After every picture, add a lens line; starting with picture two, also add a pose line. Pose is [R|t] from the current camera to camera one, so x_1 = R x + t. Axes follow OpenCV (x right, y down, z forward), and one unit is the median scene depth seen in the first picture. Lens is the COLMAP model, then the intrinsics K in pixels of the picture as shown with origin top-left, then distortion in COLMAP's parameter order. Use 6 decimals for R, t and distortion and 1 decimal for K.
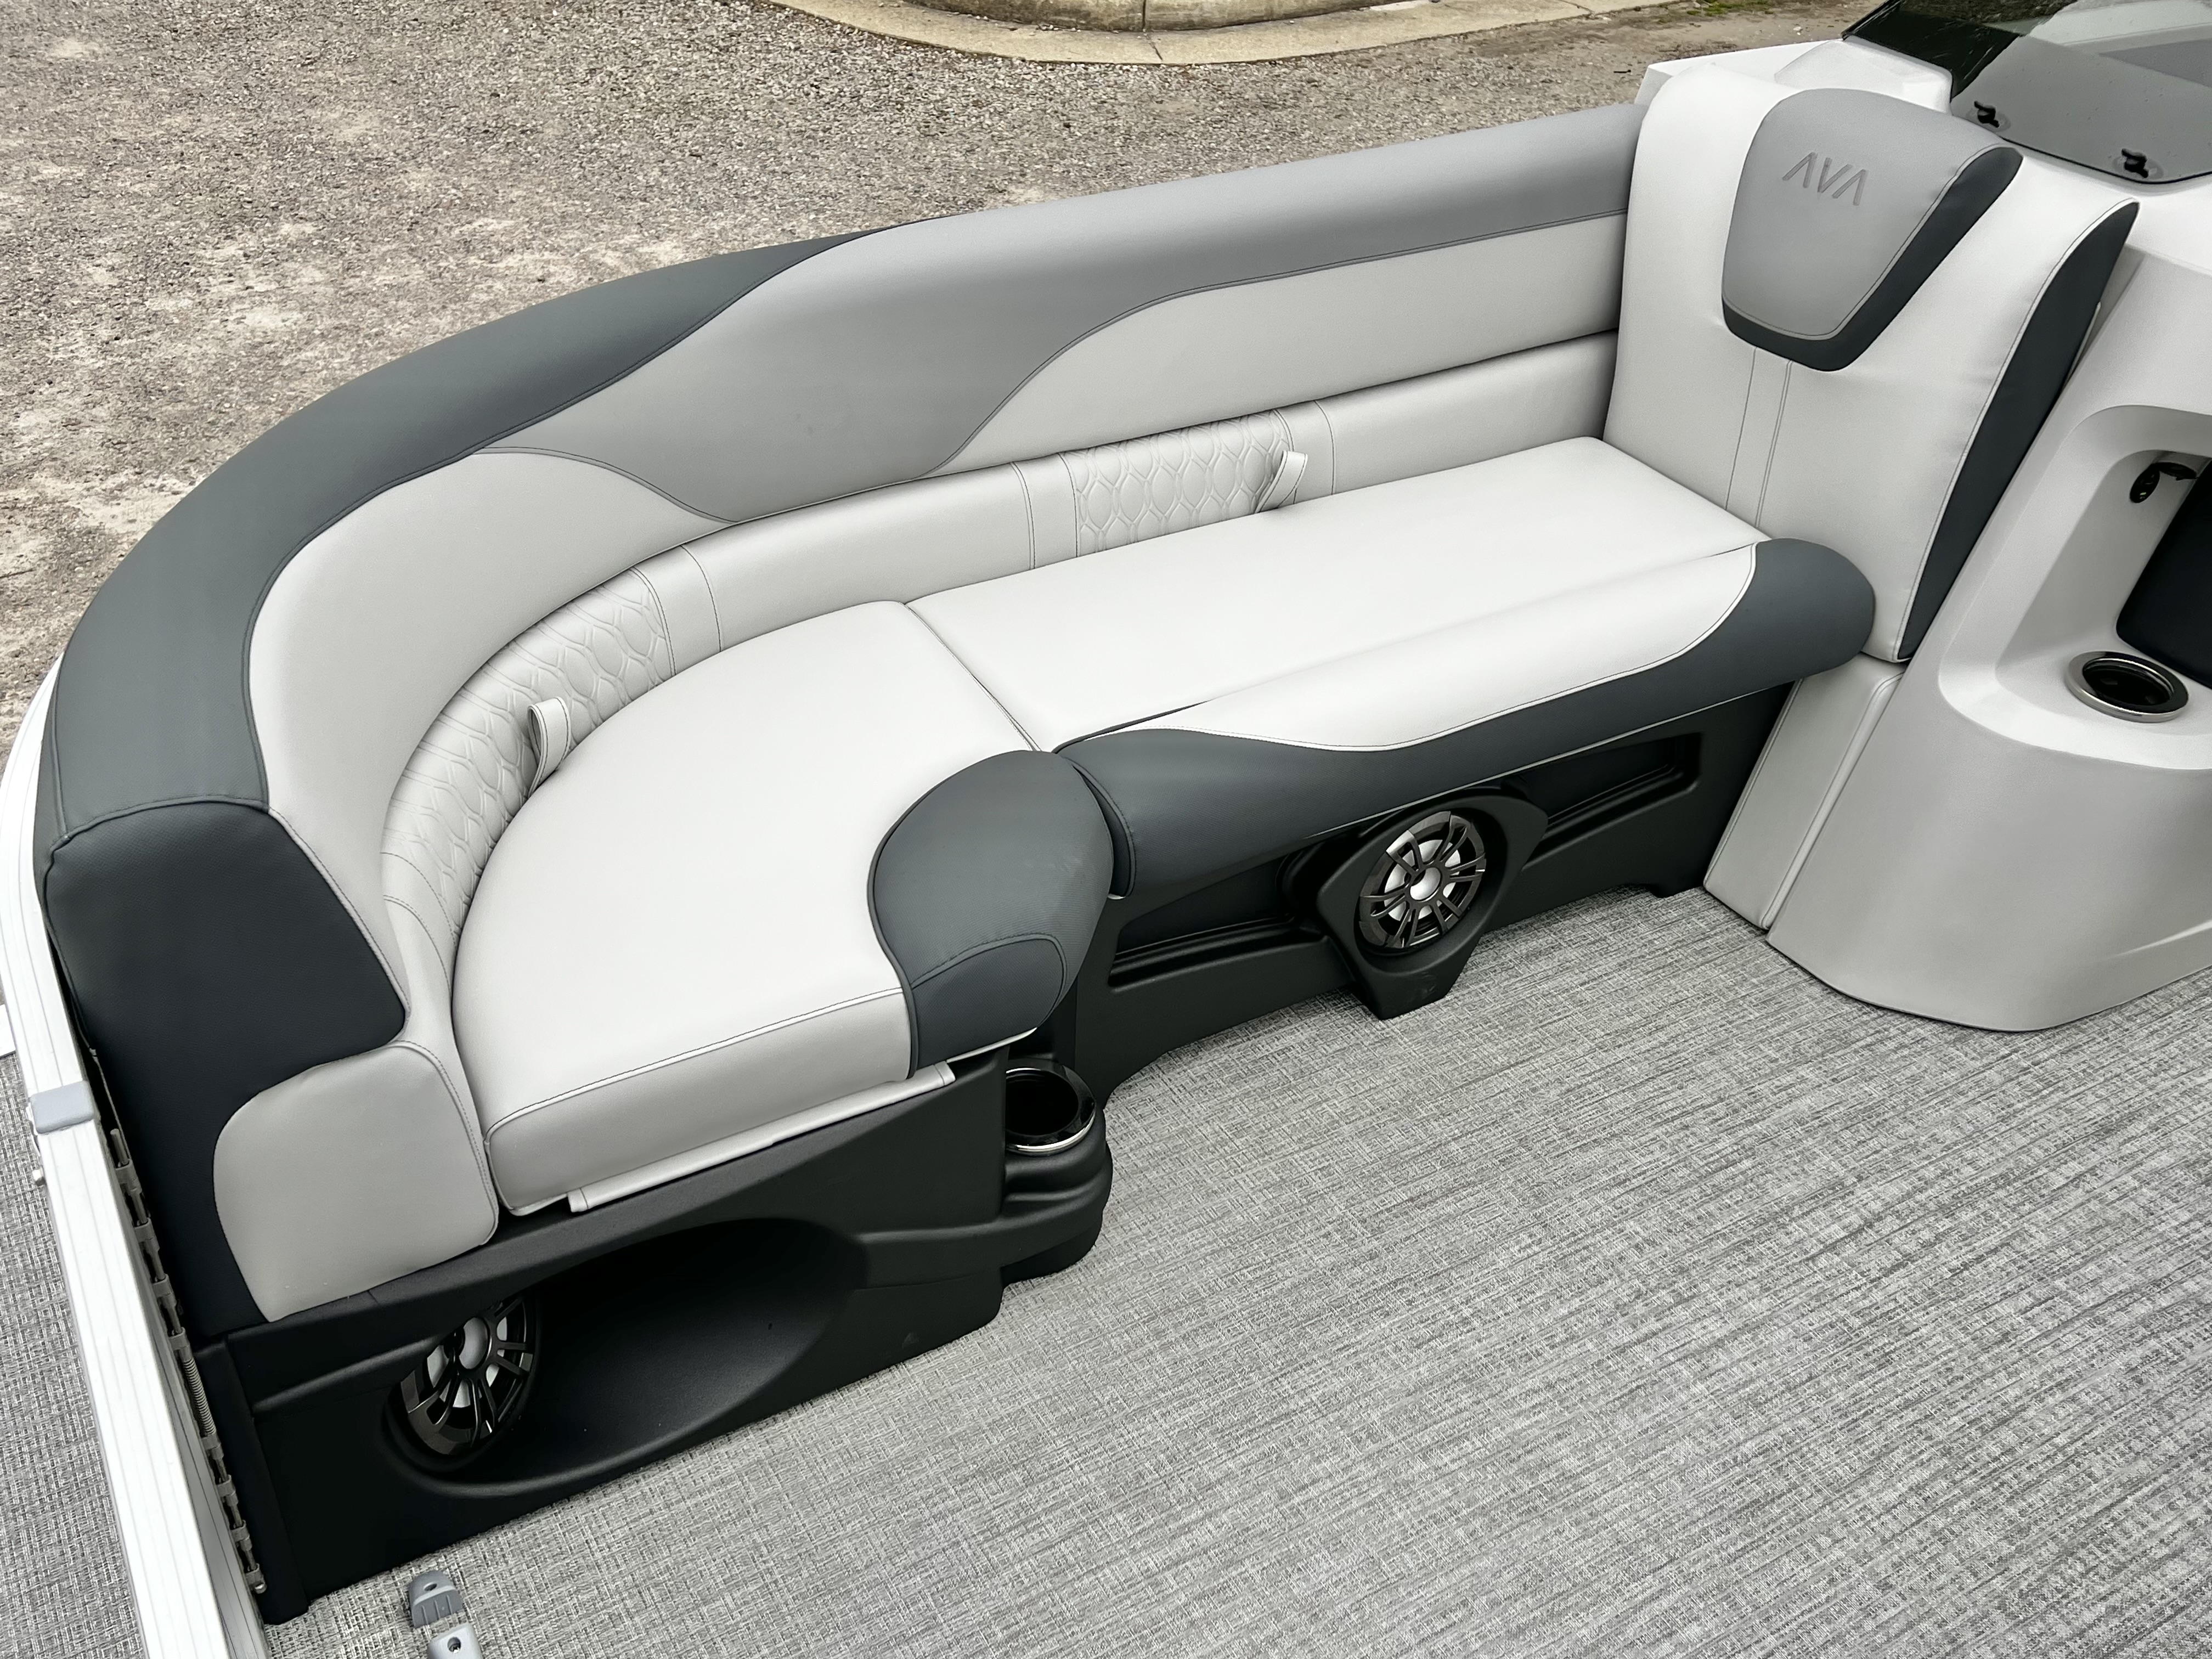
lens RADIAL K [[2054.3, 0, 1103.7], [0, 2054.3, 807.3], [0, 0, 1]] dist [0.051160, -0.047144]
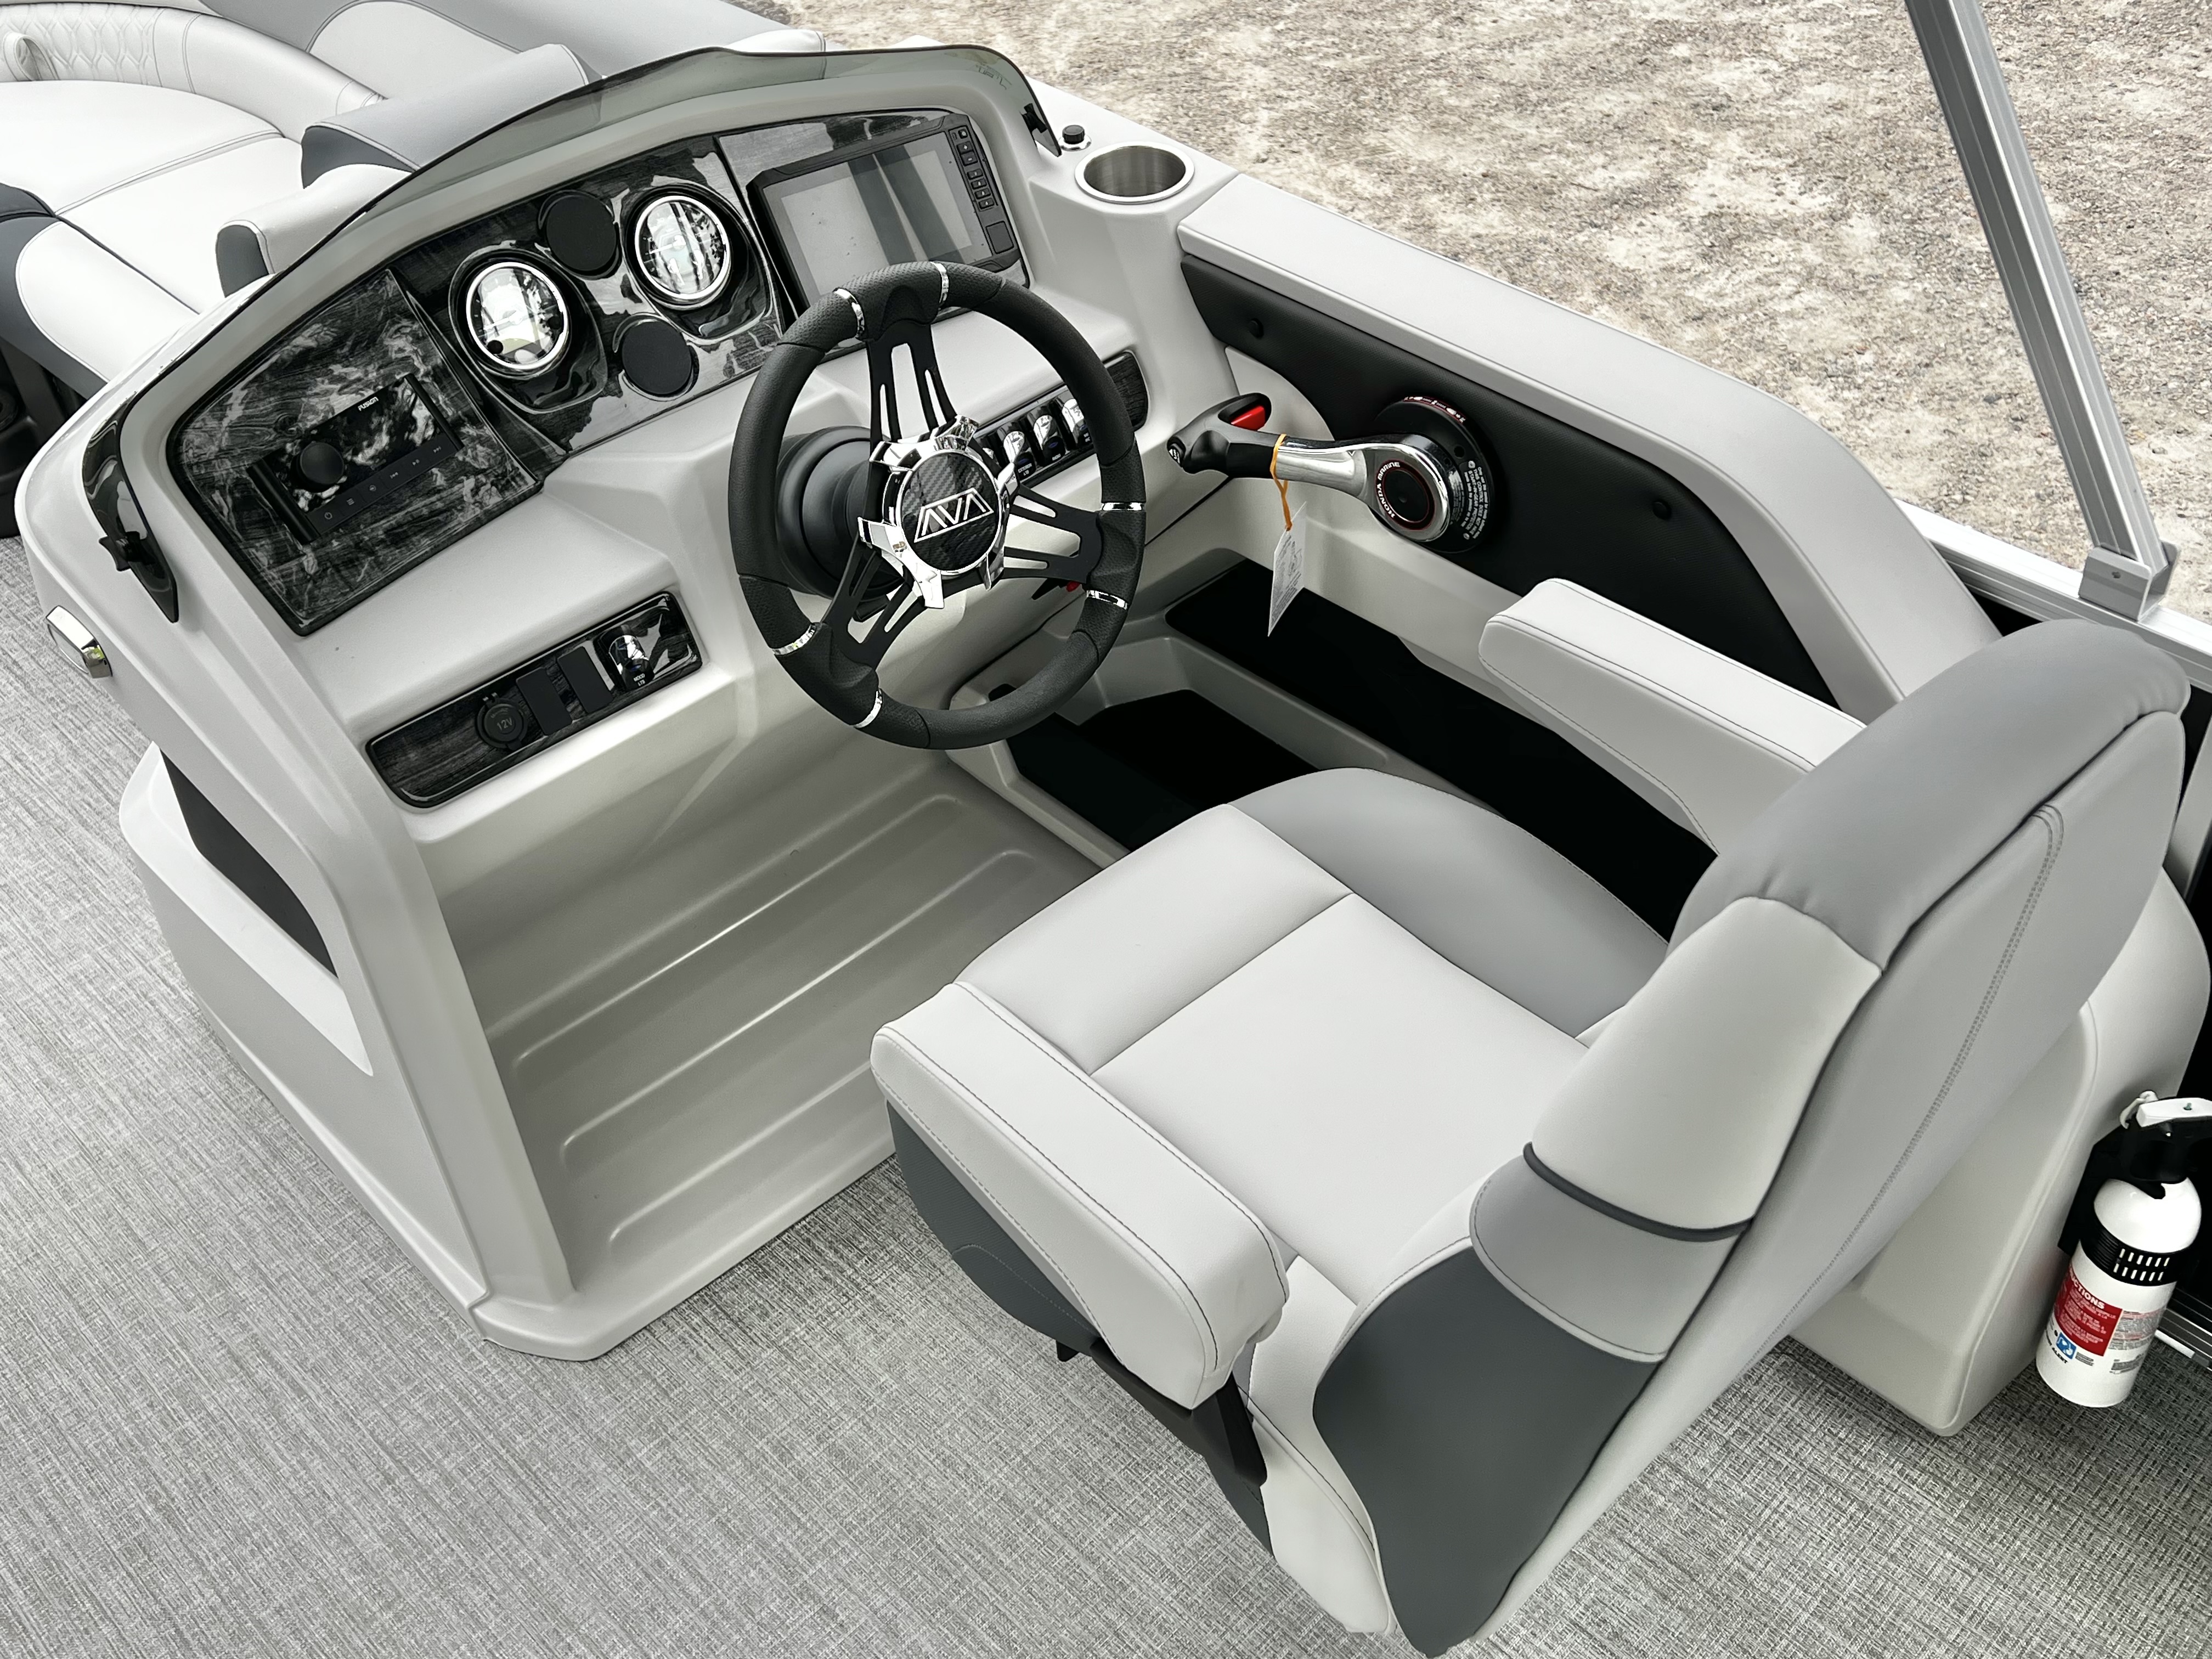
lens RADIAL K [[2162.0, 0, 1133.5], [0, 2162.0, 825.4], [0, 0, 1]] dist [0.020298, 0.011494]
pose [[0.247233, 0.609975, -0.752866, 0.379848], [-0.509139, 0.742858, 0.434671, -0.184207], [0.824411, 0.275849, 0.494221, 0.250458]]
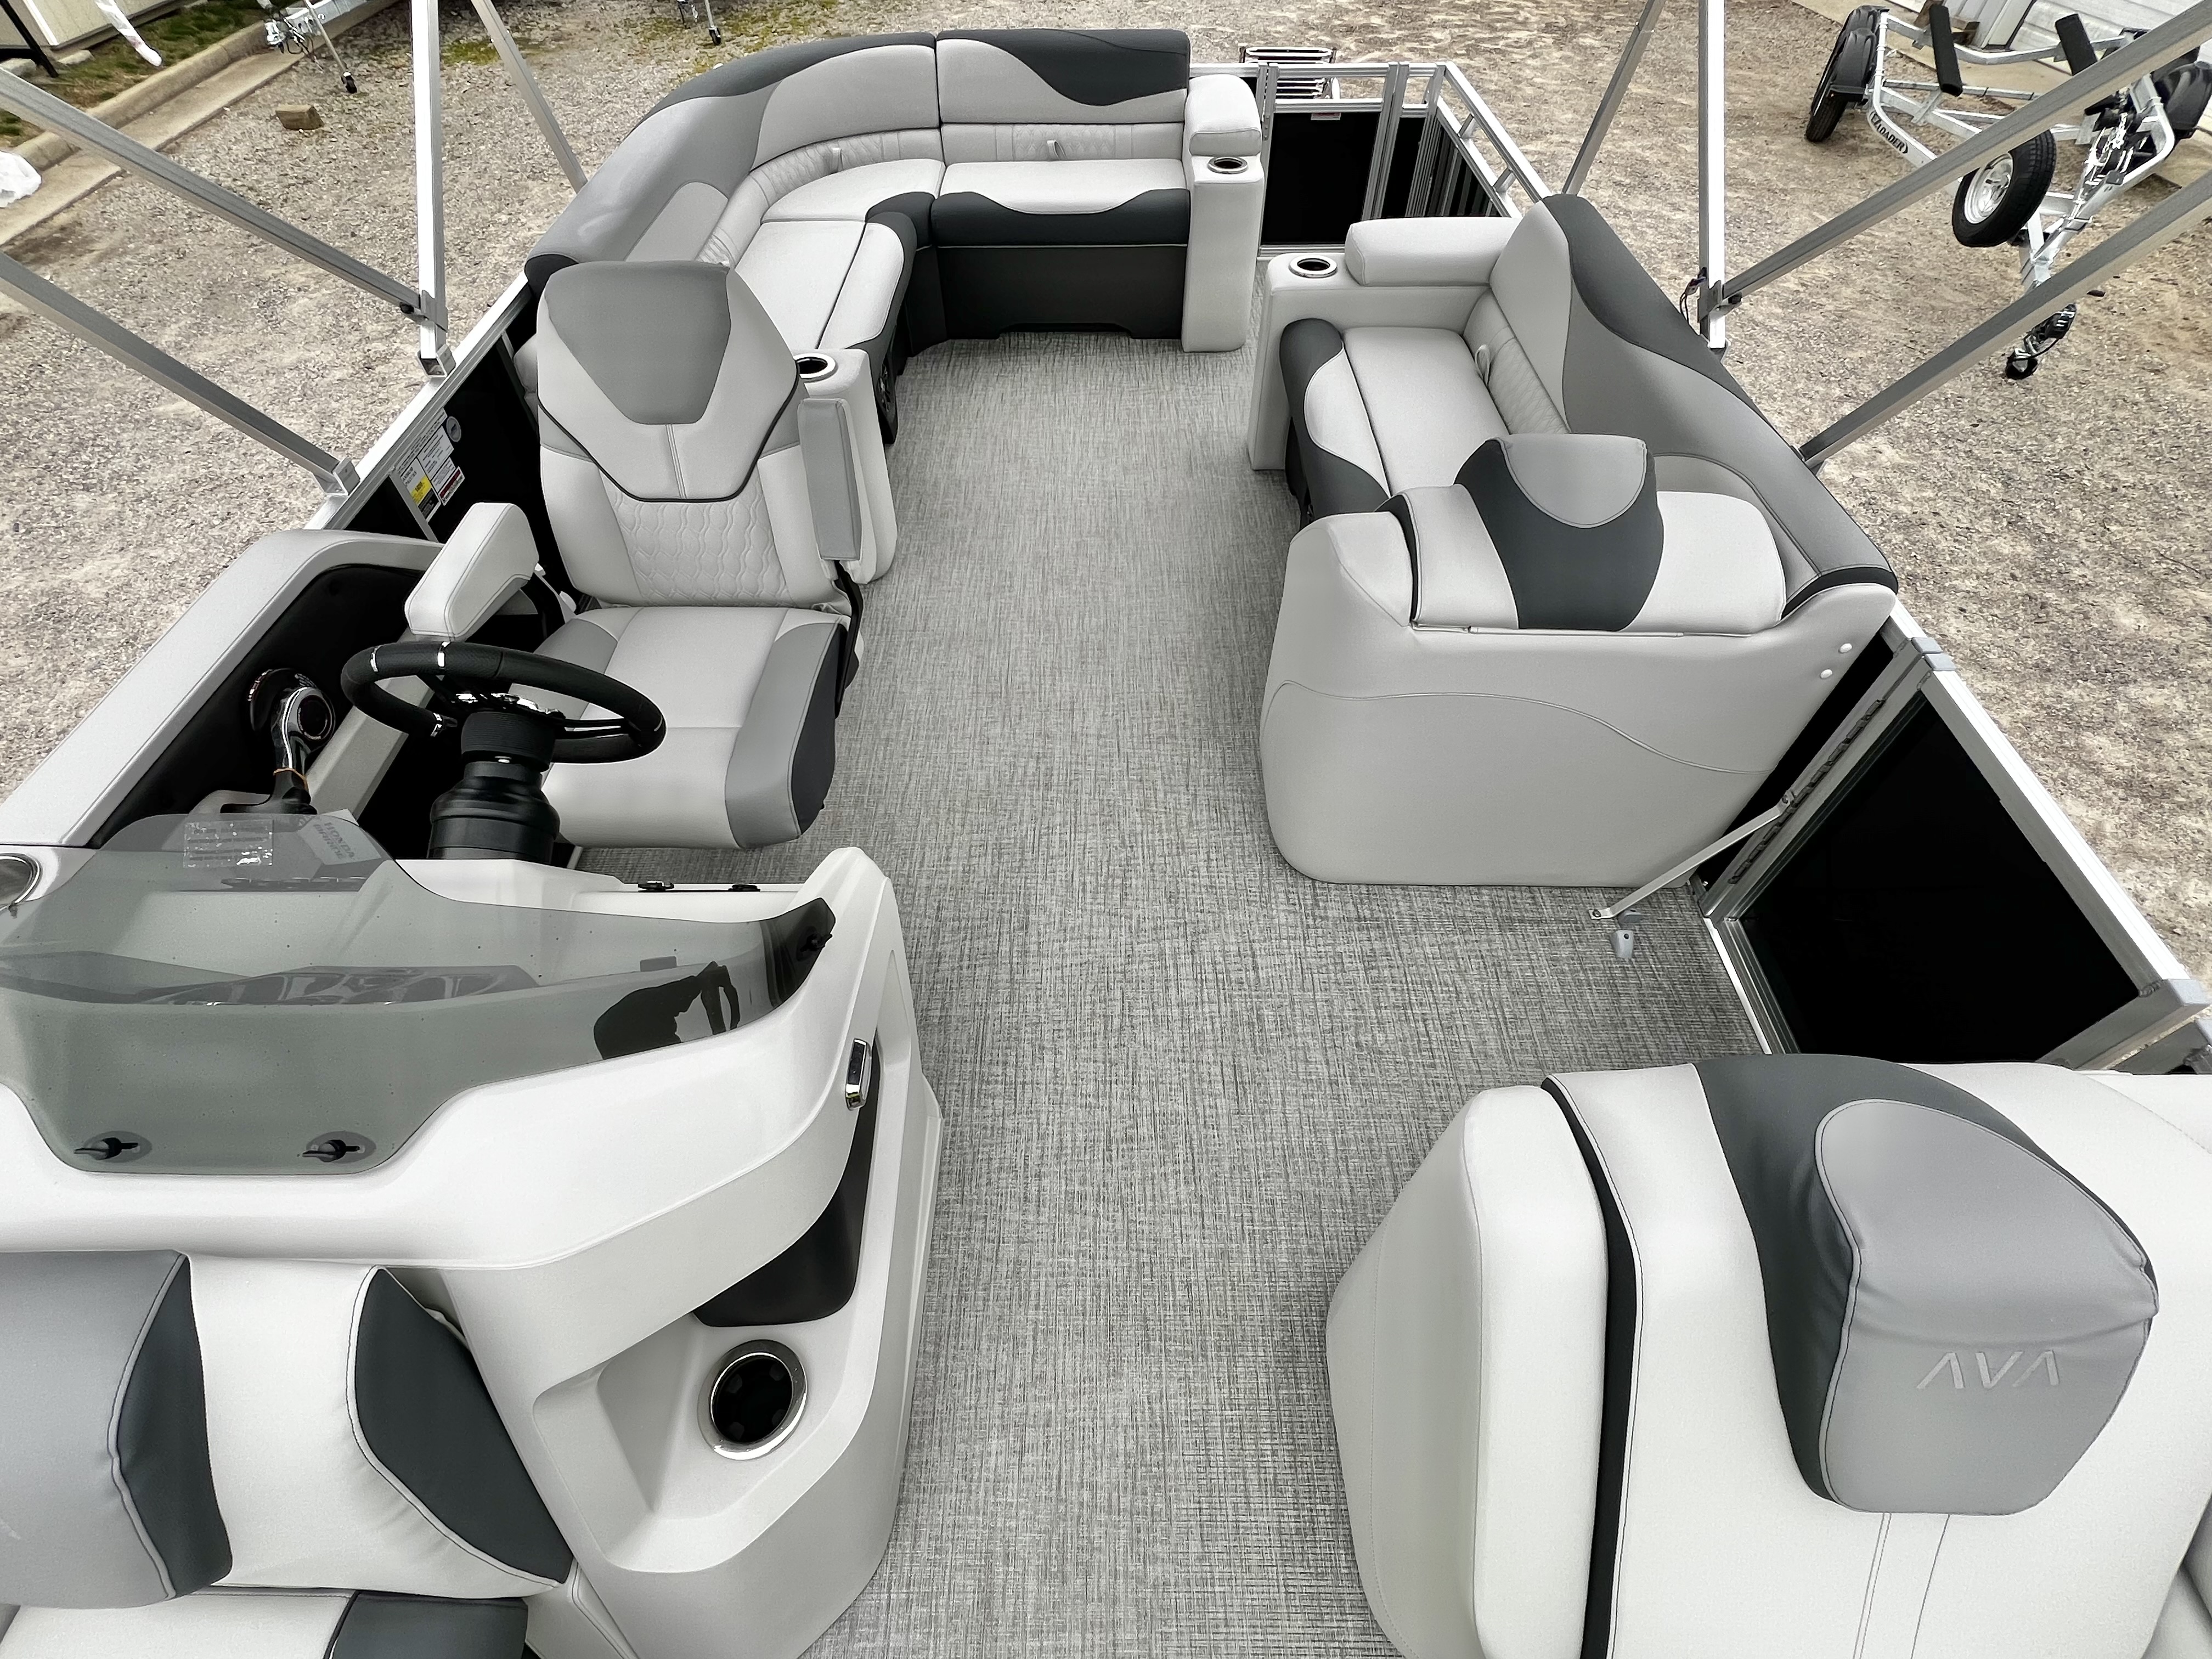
lens RADIAL K [[998.8, 0, 1099.8], [0, 998.8, 827.8], [0, 0, 1]] dist [0.000994, -0.001063]
pose [[0.501888, -0.693831, 0.516437, 0.150819], [0.511746, 0.719566, 0.469405, -0.121443], [-0.697298, 0.028696, 0.716207, 0.144346]]
